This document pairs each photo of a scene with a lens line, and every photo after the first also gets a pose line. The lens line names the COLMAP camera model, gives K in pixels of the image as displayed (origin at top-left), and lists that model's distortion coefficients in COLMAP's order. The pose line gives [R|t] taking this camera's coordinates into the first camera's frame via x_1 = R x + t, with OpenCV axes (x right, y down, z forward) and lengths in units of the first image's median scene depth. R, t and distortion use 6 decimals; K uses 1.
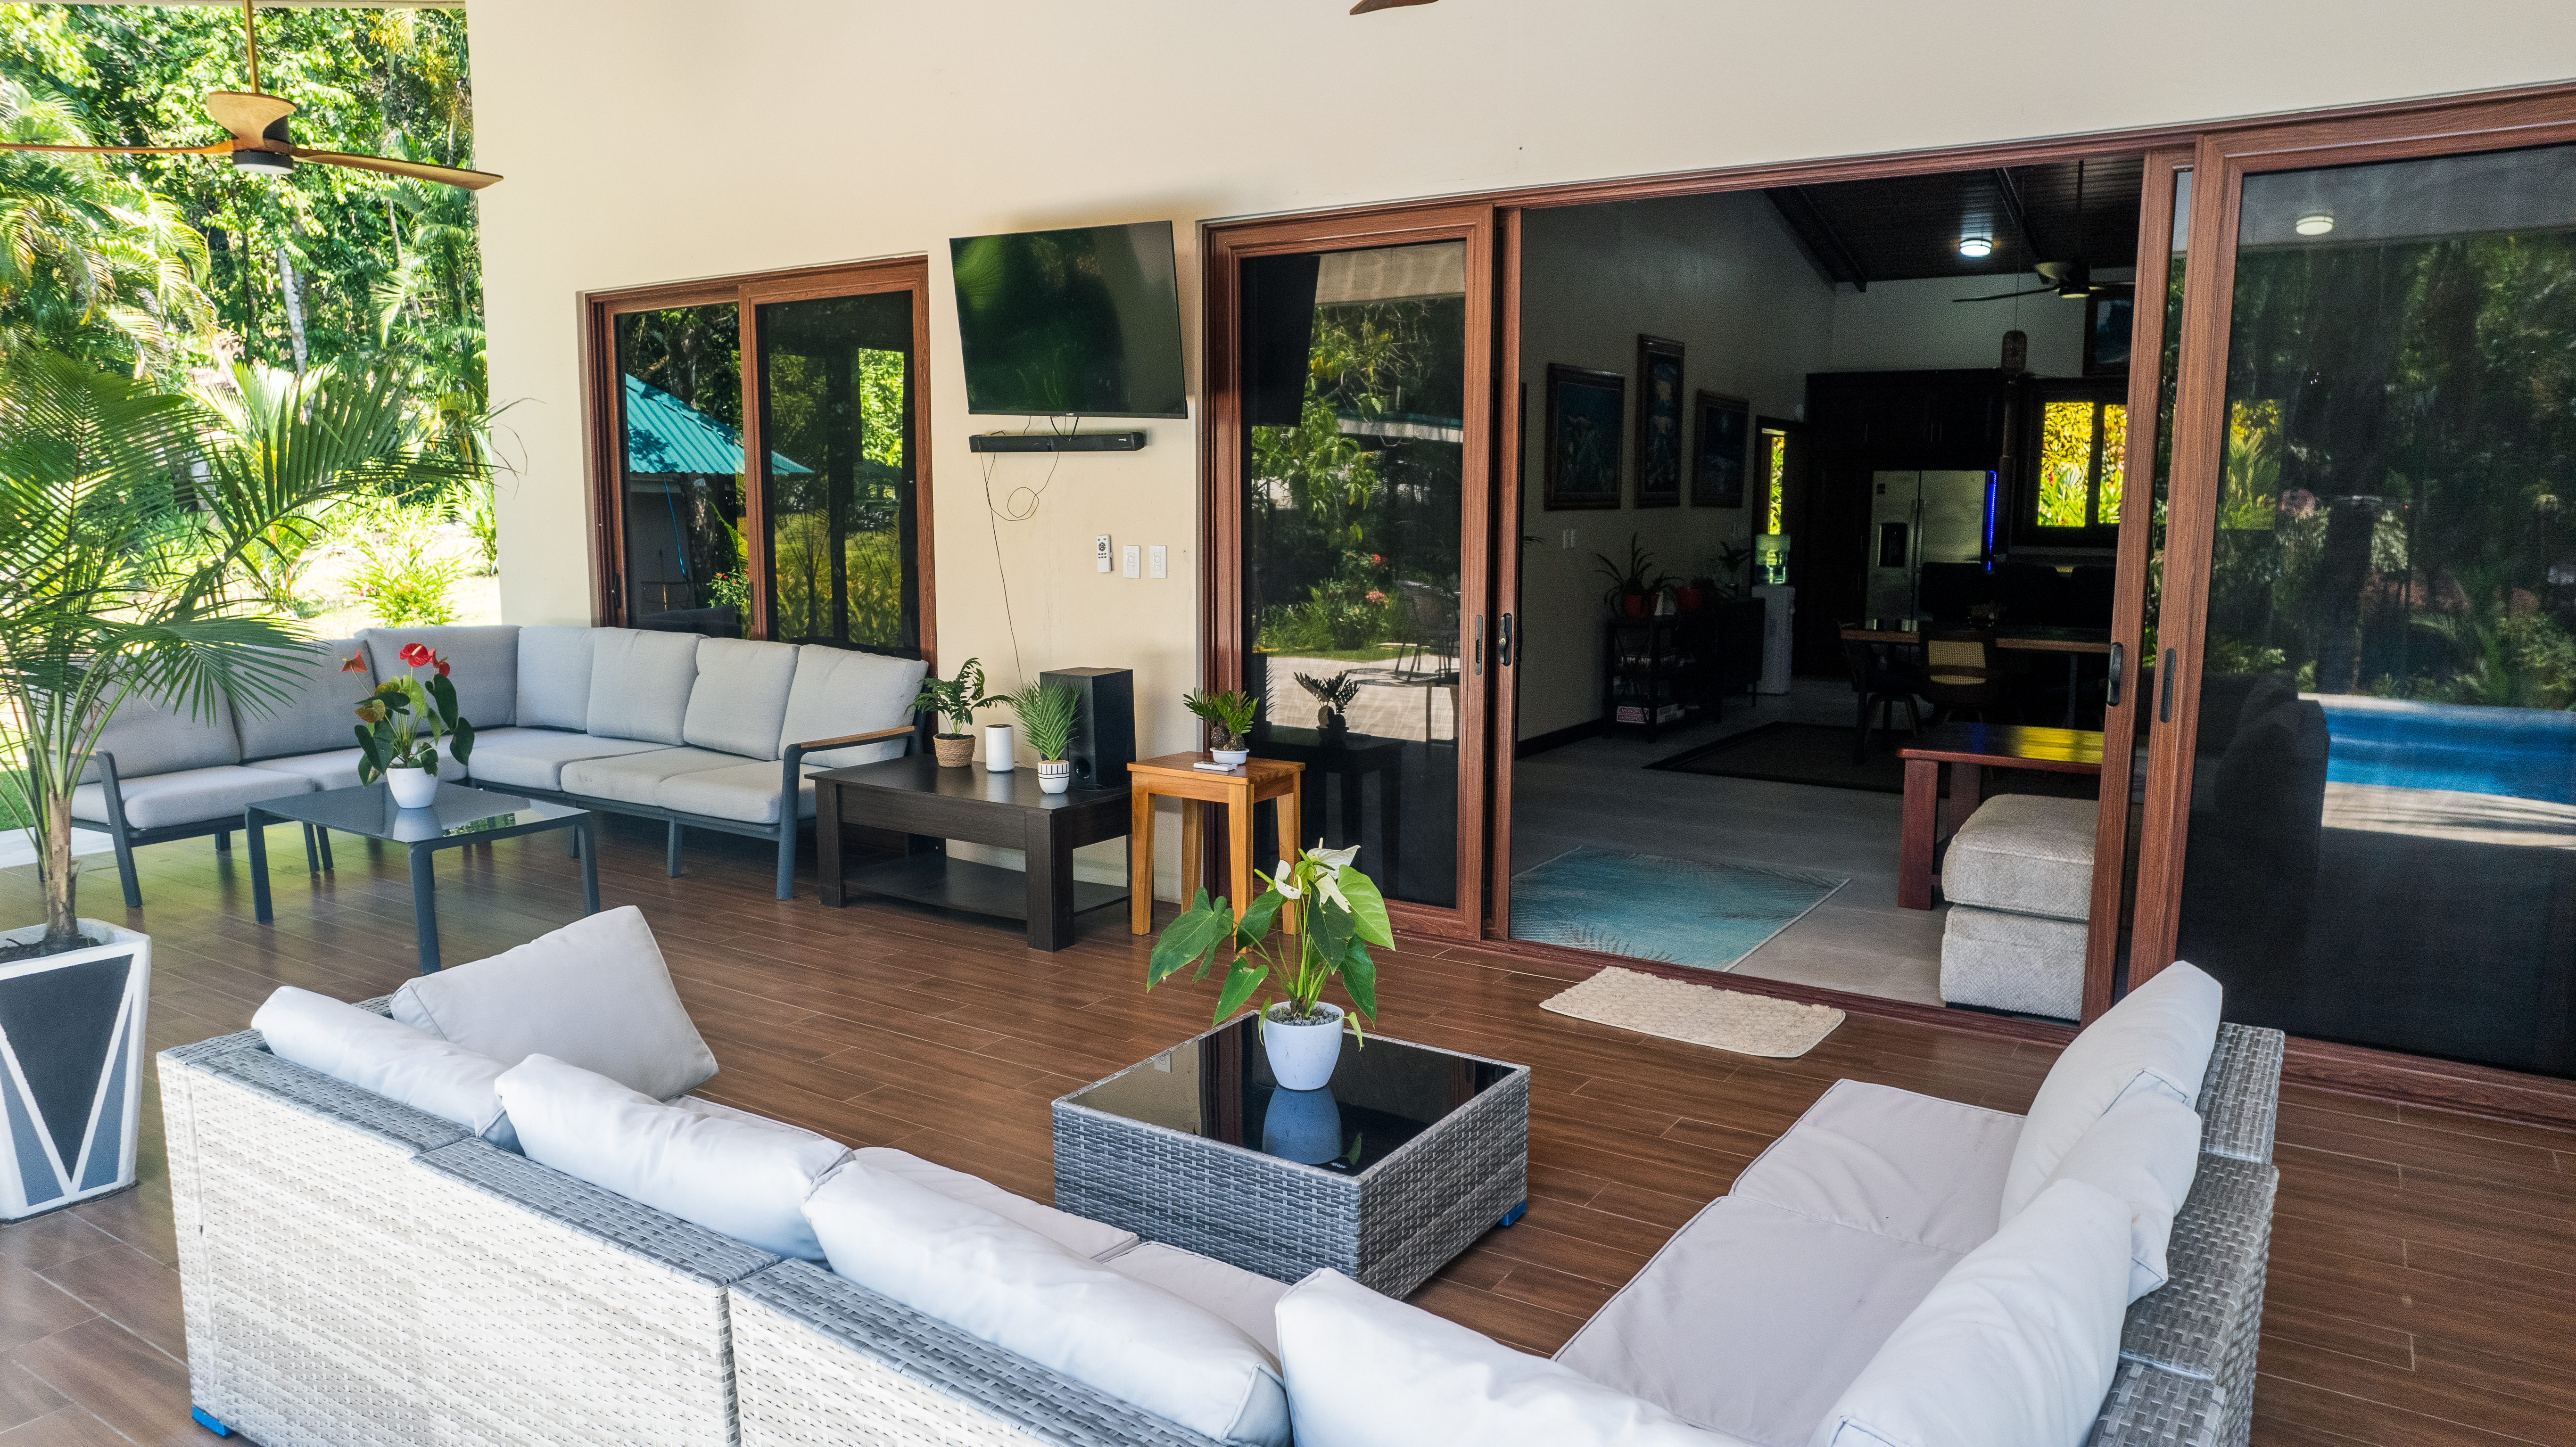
lens RADIAL K [[1644.8, 0, 1281.9], [0, 1644.8, 729.7], [0, 0, 1]] dist [-0.045392, 0.005336]
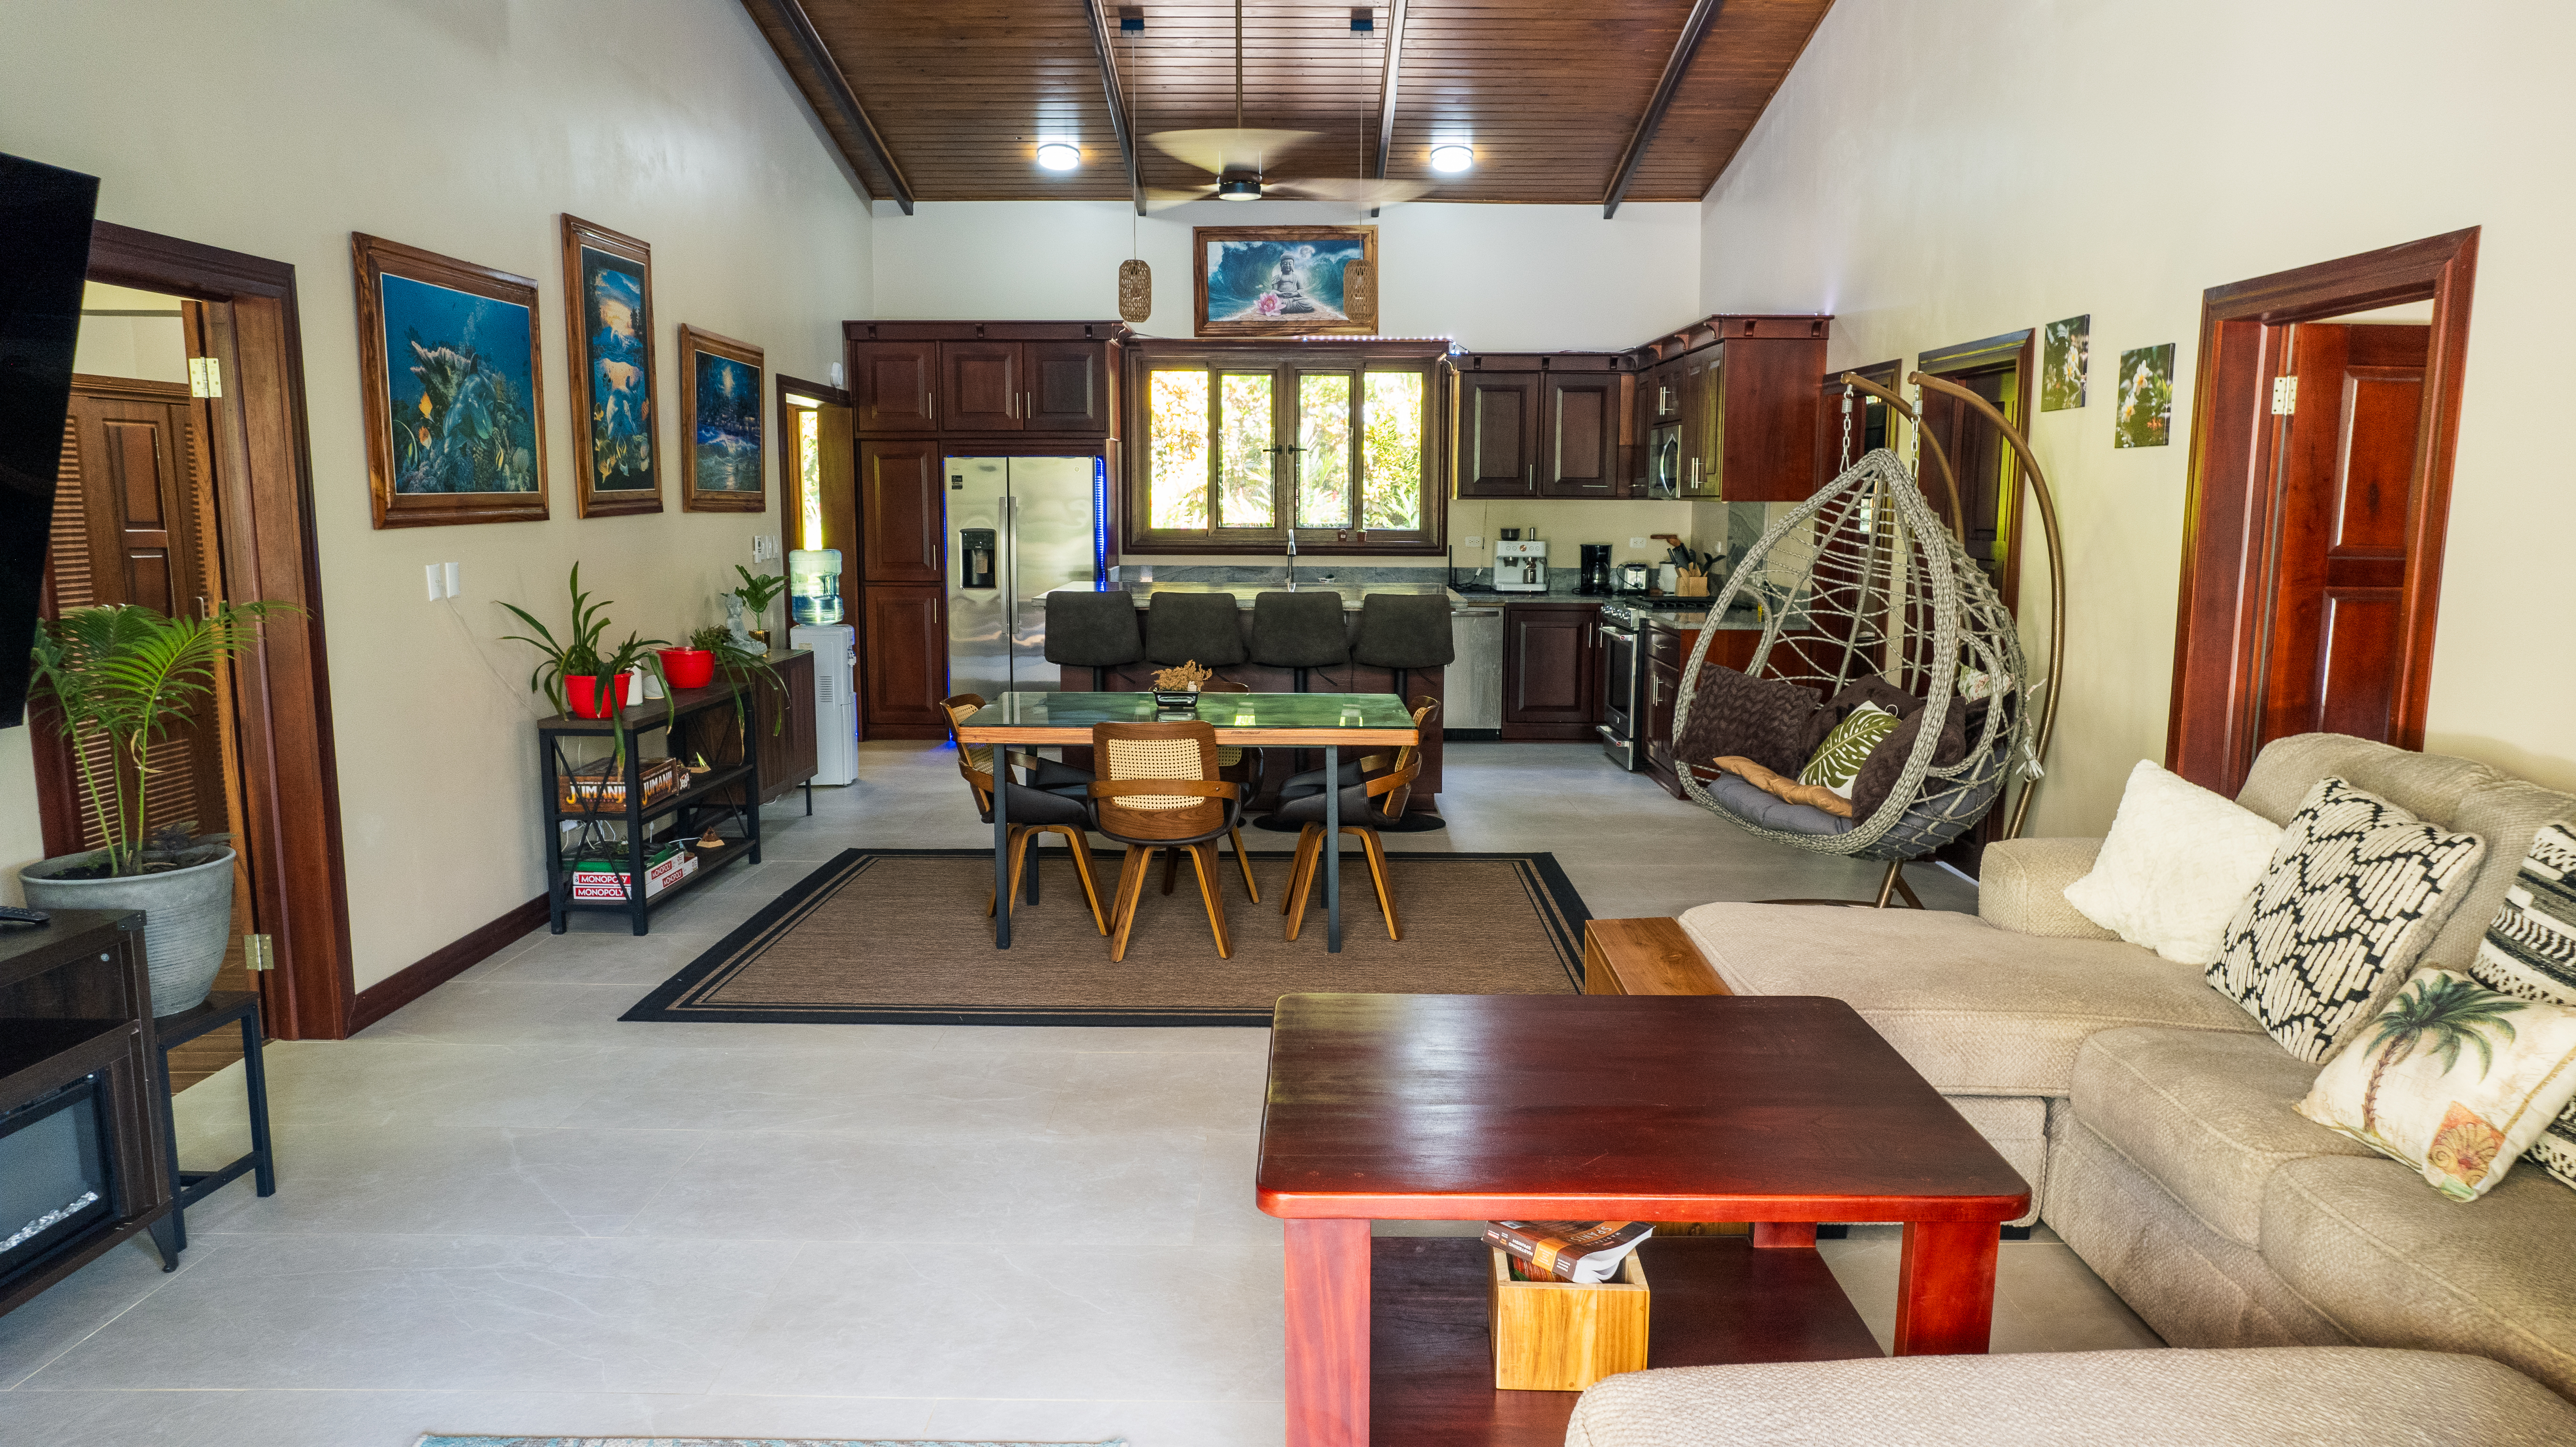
lens RADIAL K [[1644.8, 0, 1291.6], [0, 1644.8, 729.9], [0, 0, 1]] dist [-0.045392, 0.005336]
pose [[0.836076, -0.080973, 0.542605, 0.103474], [0.079628, 0.996485, 0.026011, -0.053608], [-0.542804, 0.021459, 0.839585, 0.369612]]
